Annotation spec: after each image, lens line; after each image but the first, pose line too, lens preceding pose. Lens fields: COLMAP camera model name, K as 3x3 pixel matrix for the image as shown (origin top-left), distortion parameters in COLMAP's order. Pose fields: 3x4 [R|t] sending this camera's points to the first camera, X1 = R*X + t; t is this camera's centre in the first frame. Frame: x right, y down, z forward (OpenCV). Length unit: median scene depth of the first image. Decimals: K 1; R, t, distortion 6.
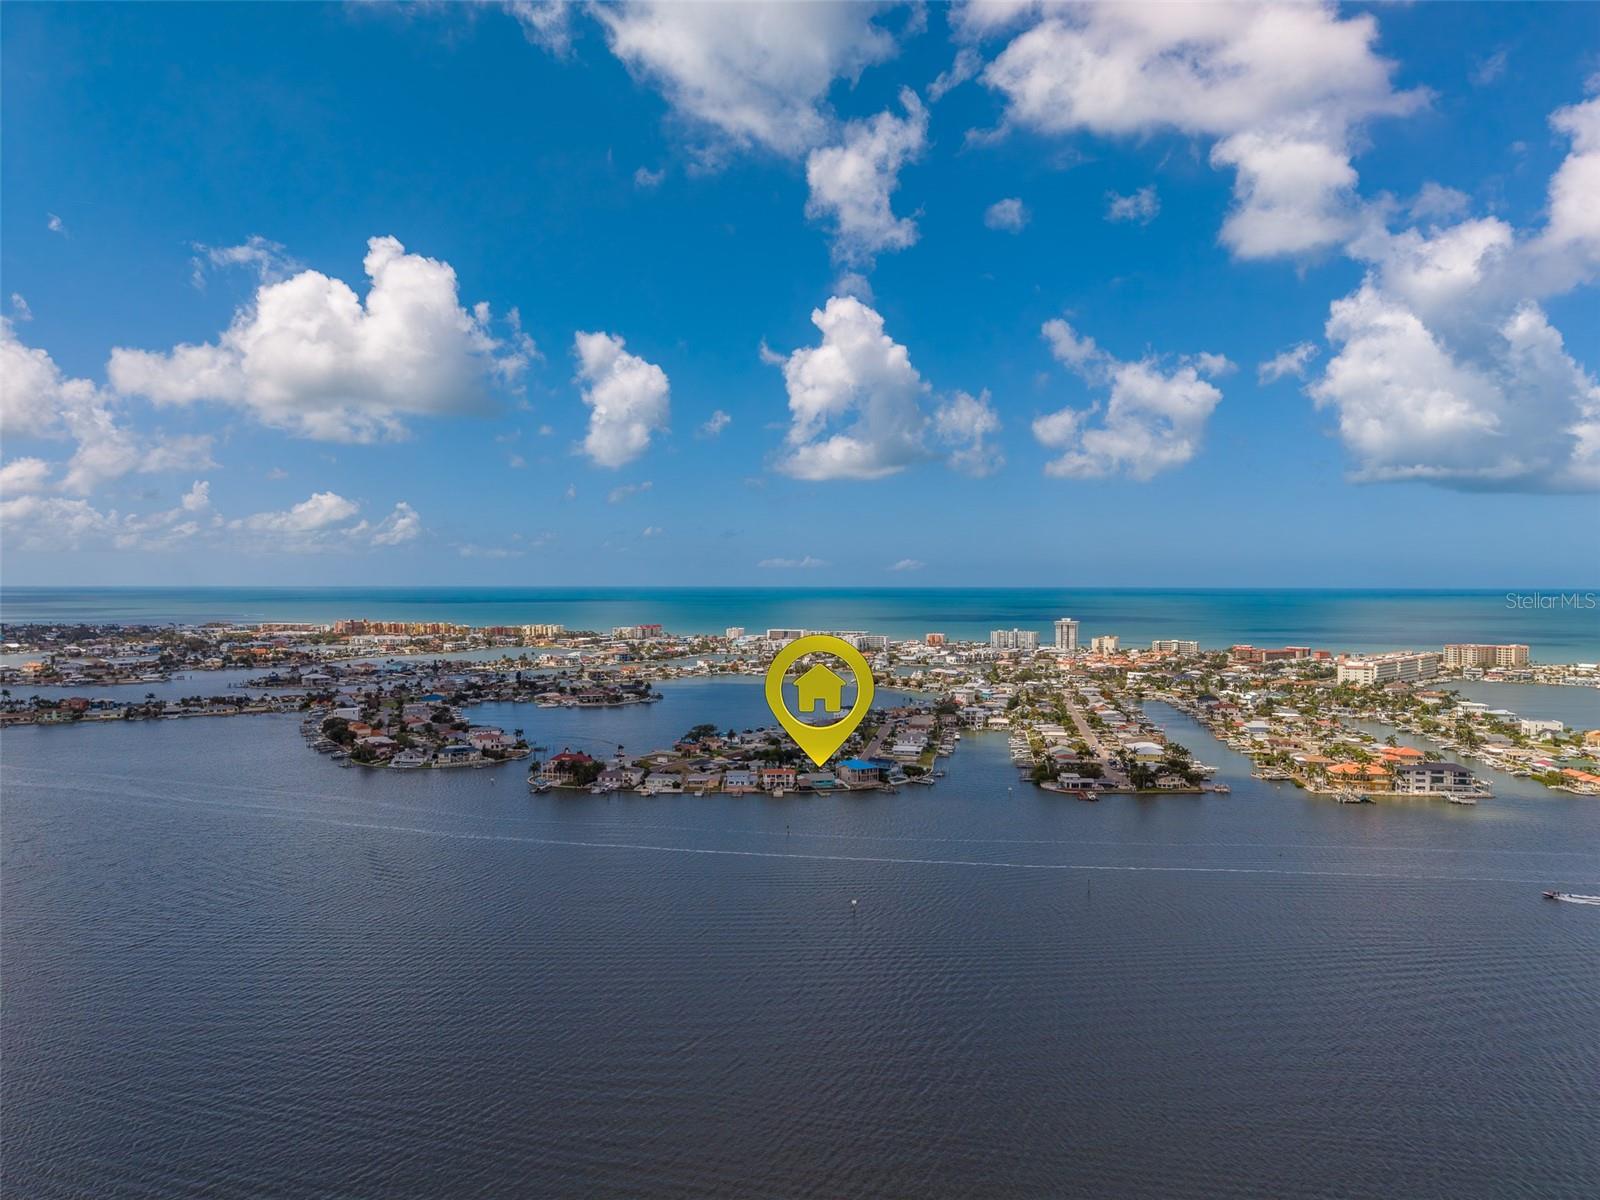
lens RADIAL K [[1065.1, 0, 799.8], [0, 1065.1, 598.9], [0, 0, 1]] dist [0.041032, -0.022587]
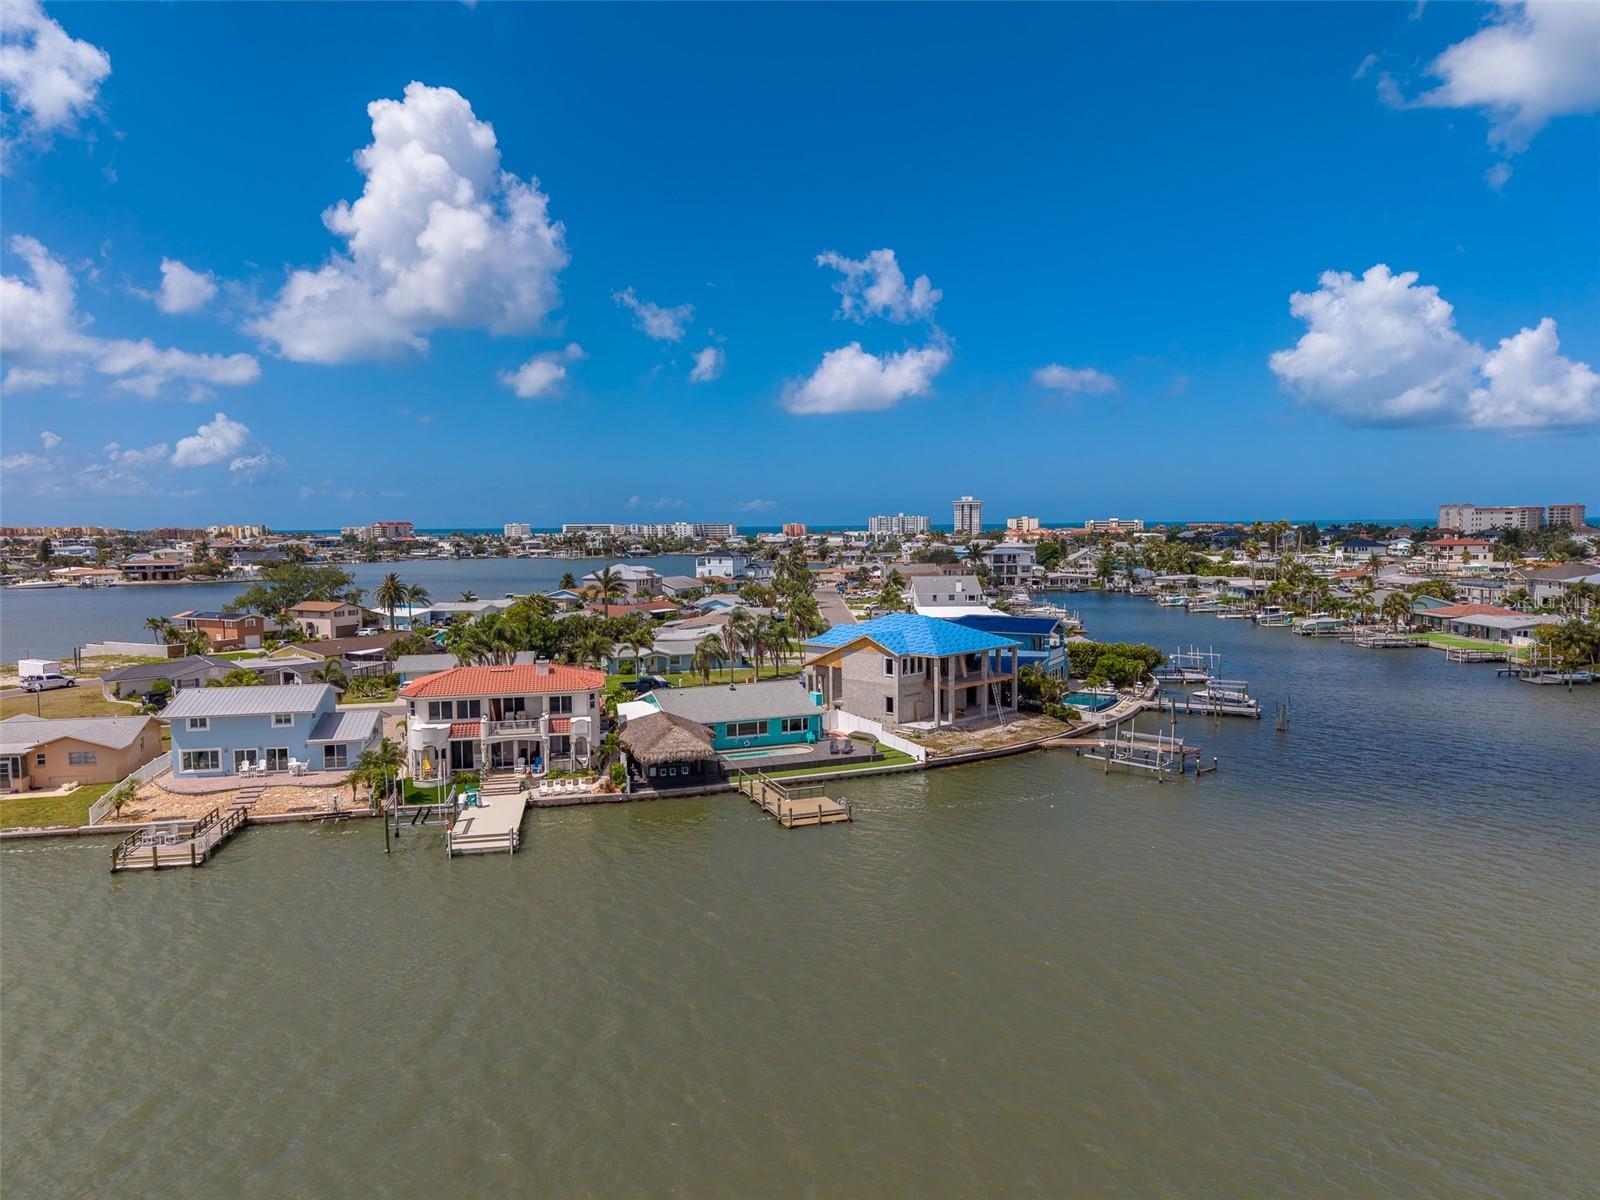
lens RADIAL K [[1065.1, 0, 807.4], [0, 1065.1, 584.2], [0, 0, 1]] dist [0.041032, -0.022587]
pose [[0.982813, -0.023867, 0.183053, -0.002055], [0.016594, 0.999015, 0.041163, 0.069683], [-0.183855, -0.037418, 0.982241, 0.410825]]
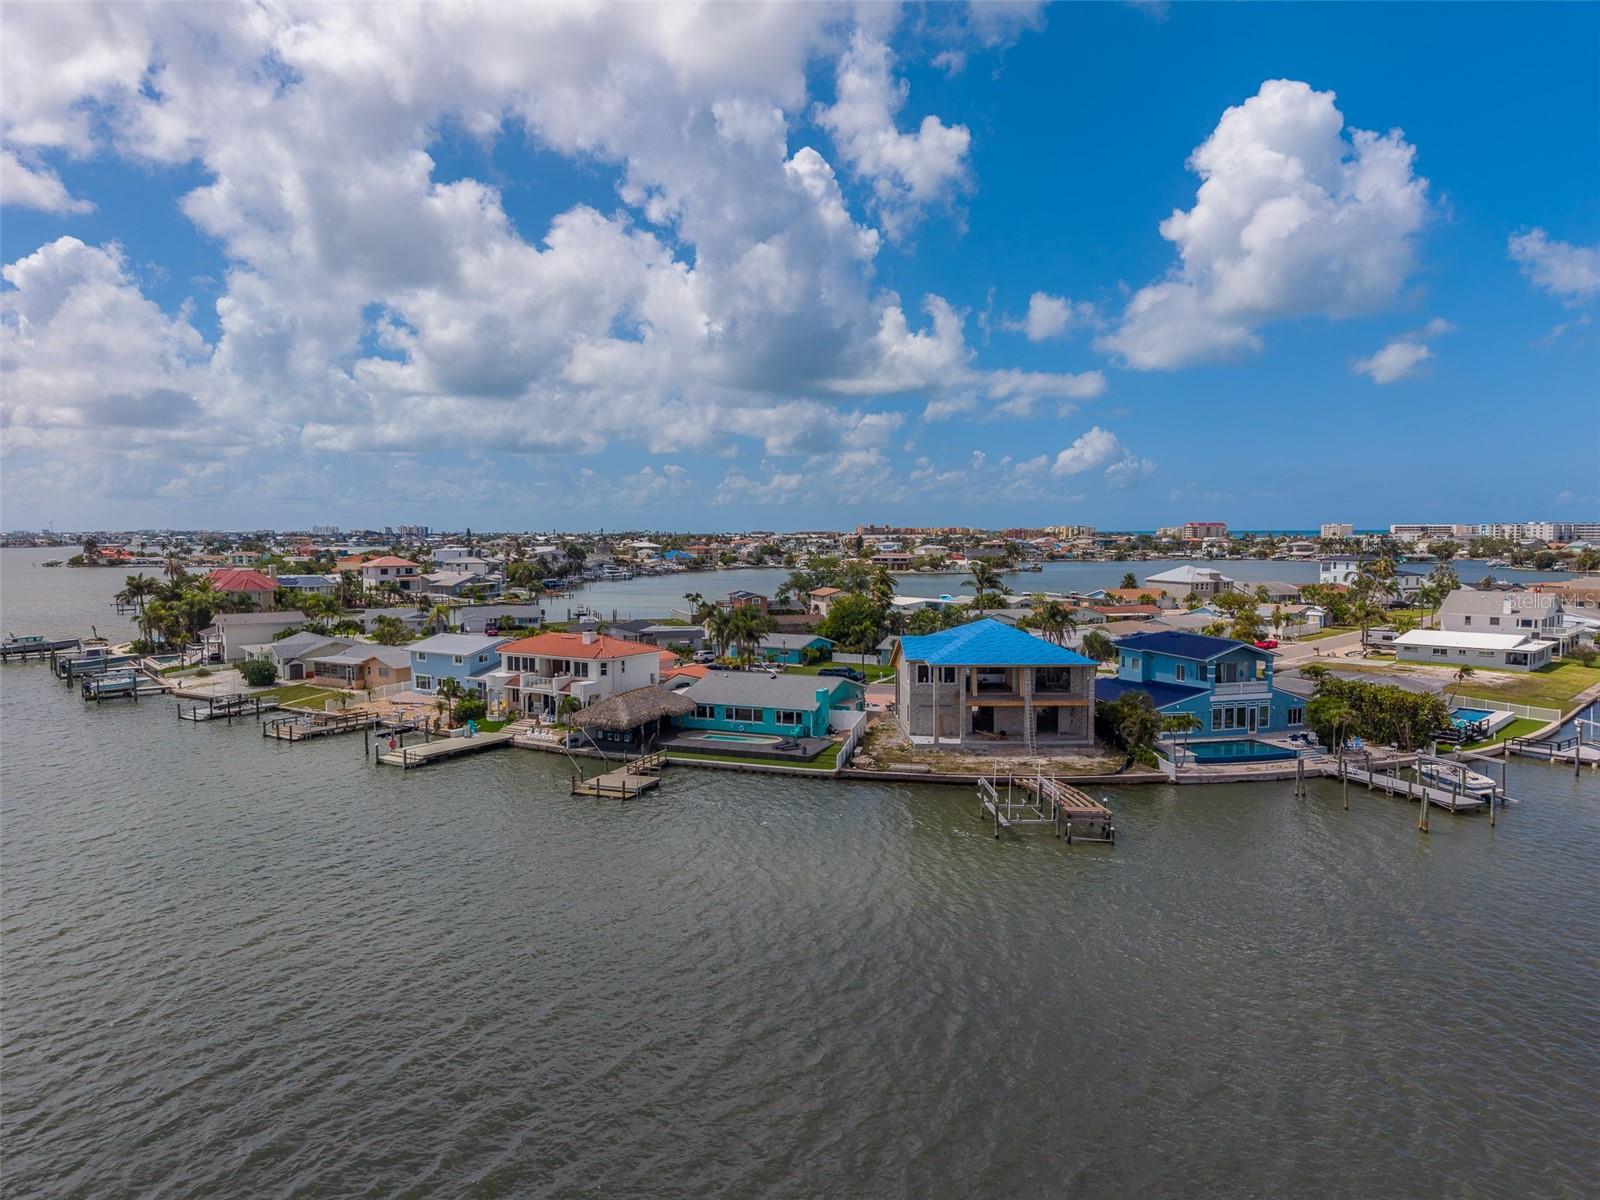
lens RADIAL K [[1065.1, 0, 804.4], [0, 1065.1, 604.6], [0, 0, 1]] dist [0.041032, -0.022587]
pose [[0.827267, 0.030168, -0.560998, 0.066935], [-0.001005, 0.998635, 0.052220, 0.071012], [0.561808, -0.042636, 0.826168, 0.425730]]
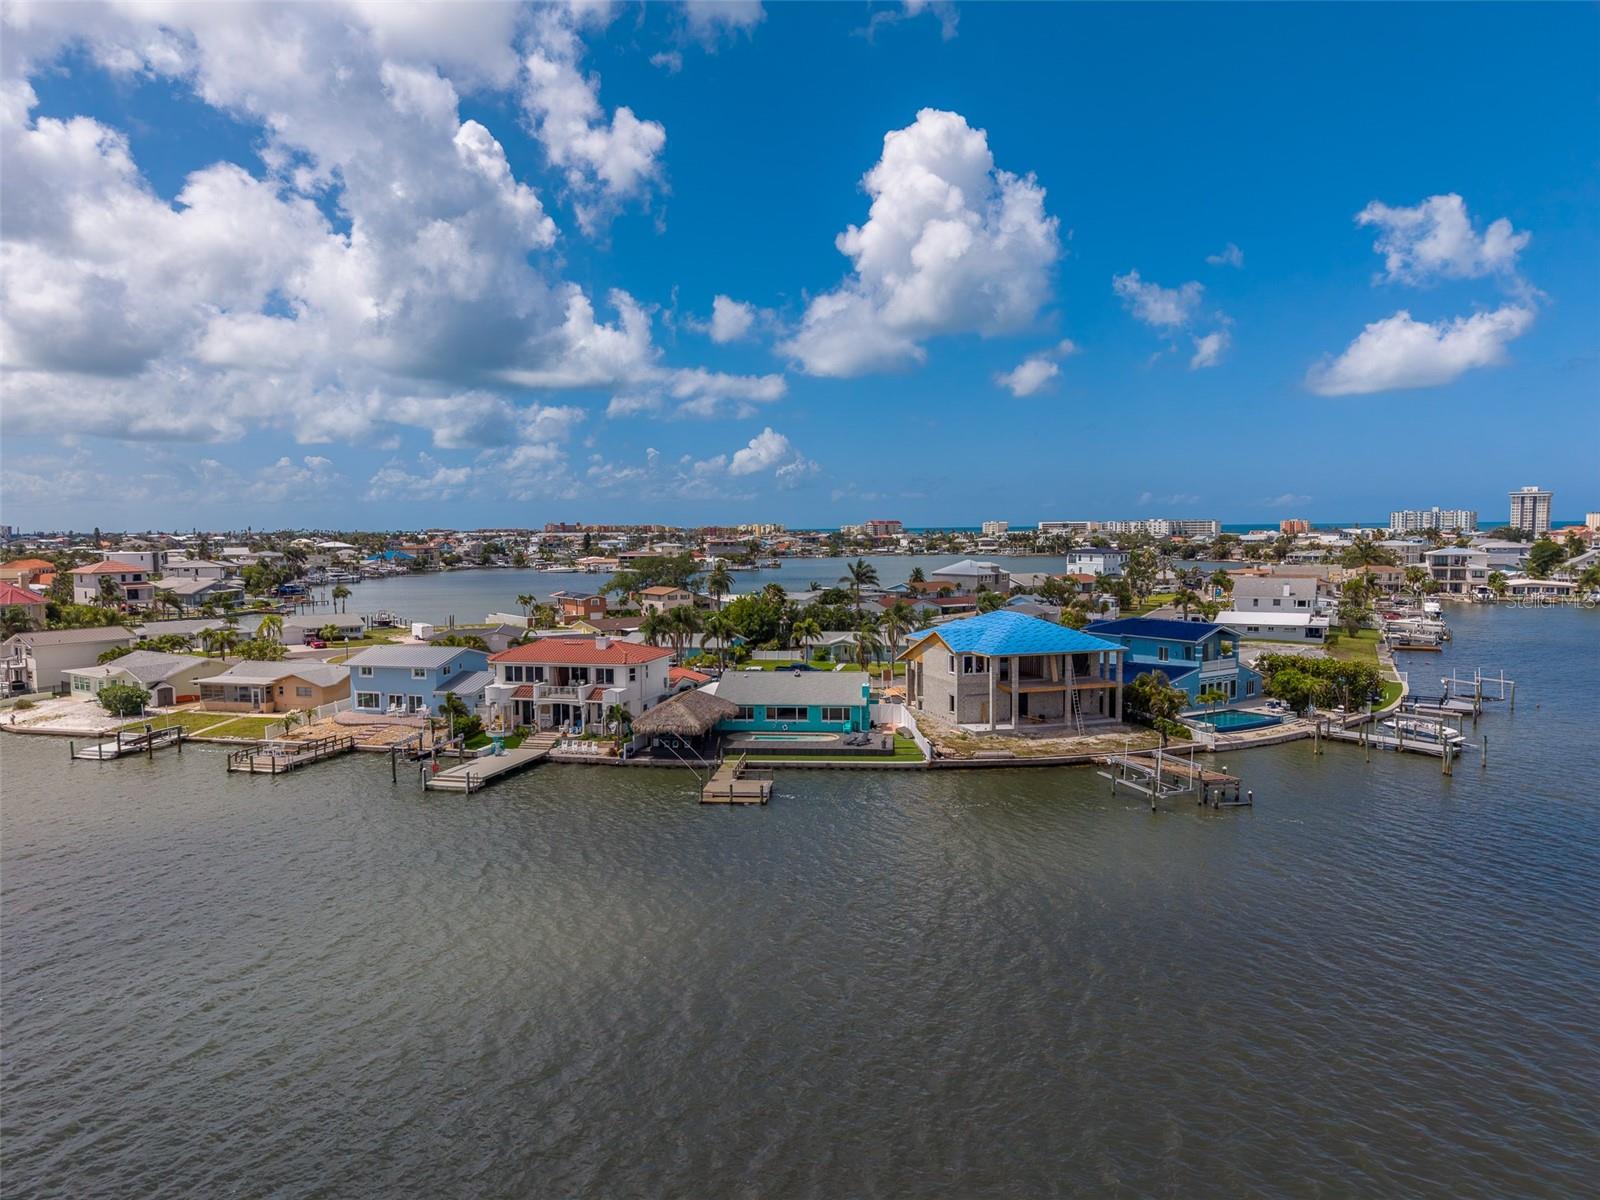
lens RADIAL K [[1065.1, 0, 804.9], [0, 1065.1, 613.0], [0, 0, 1]] dist [0.041032, -0.022587]
pose [[0.958565, 0.009711, -0.284708, 0.037642], [0.008648, 0.997966, 0.063155, 0.070922], [0.284743, -0.063000, 0.956532, 0.411339]]
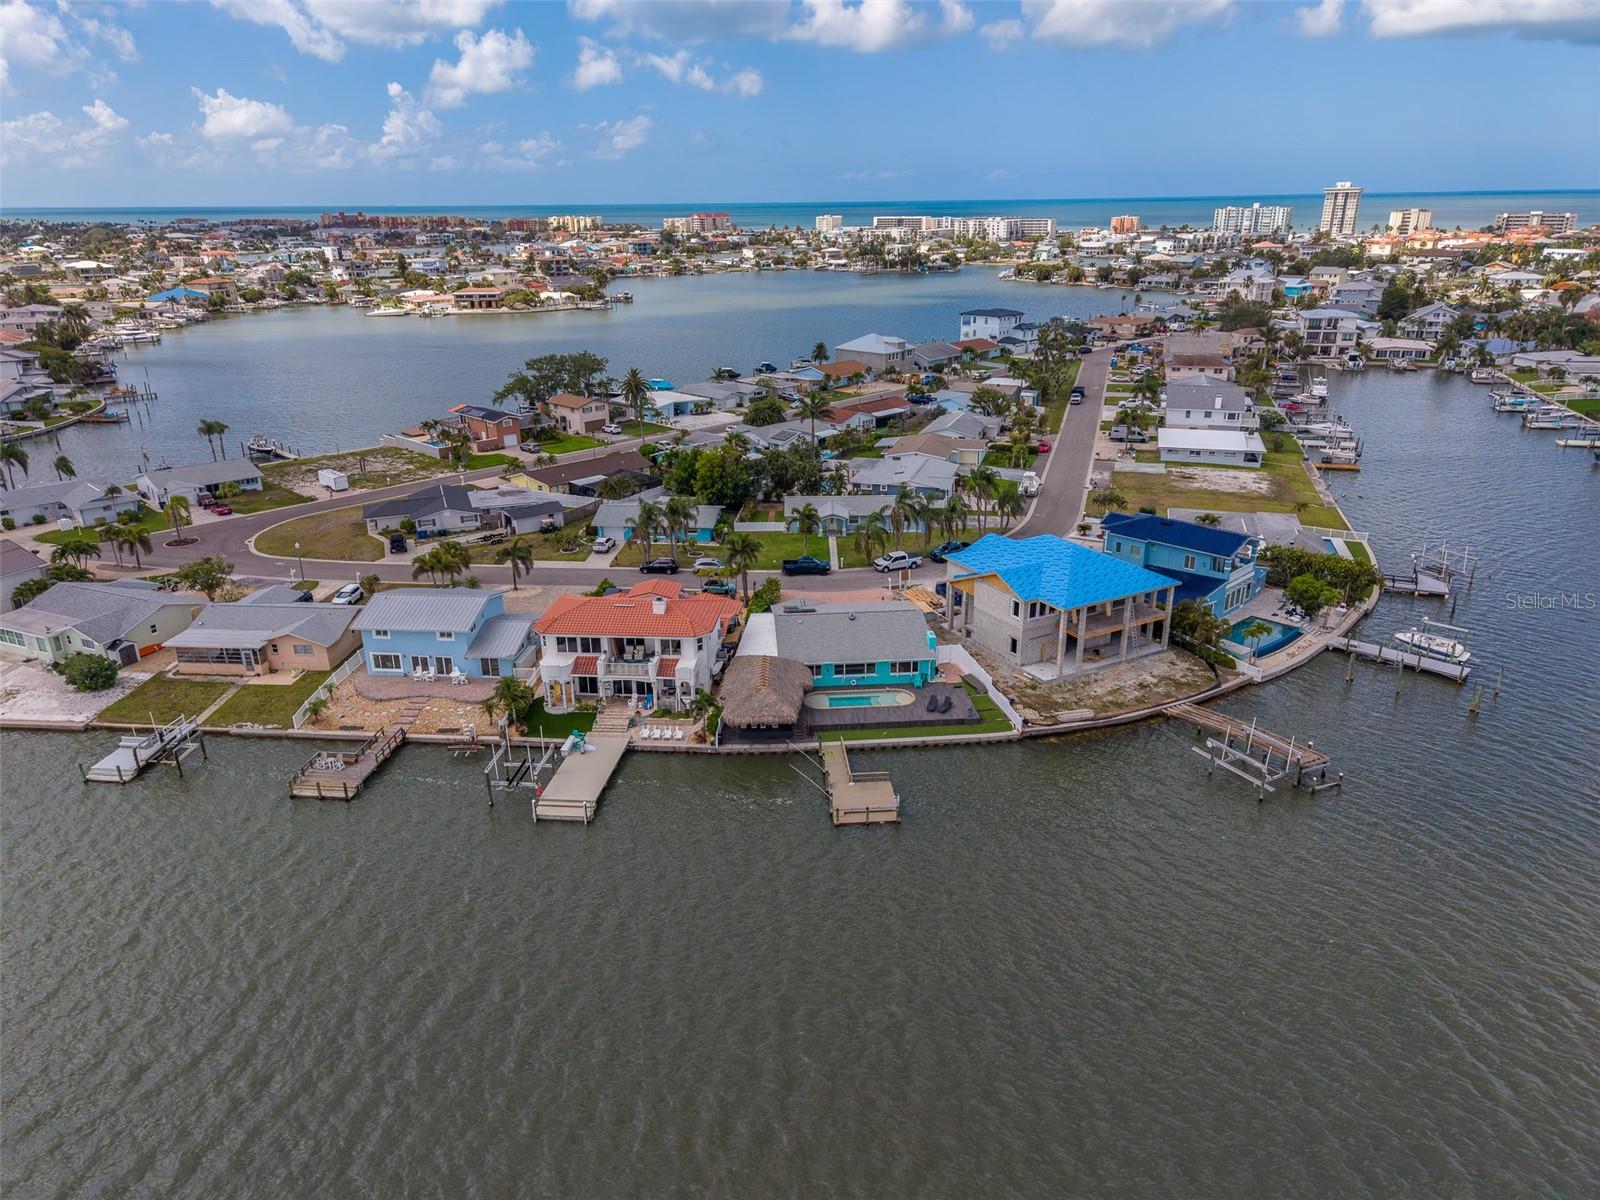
lens RADIAL K [[1065.1, 0, 802.4], [0, 1065.1, 607.7], [0, 0, 1]] dist [0.041032, -0.022587]
pose [[0.993122, 0.028723, -0.113508, 0.015142], [0.011847, 0.939816, 0.341476, 0.048791], [0.116485, -0.340472, 0.933011, 0.414877]]
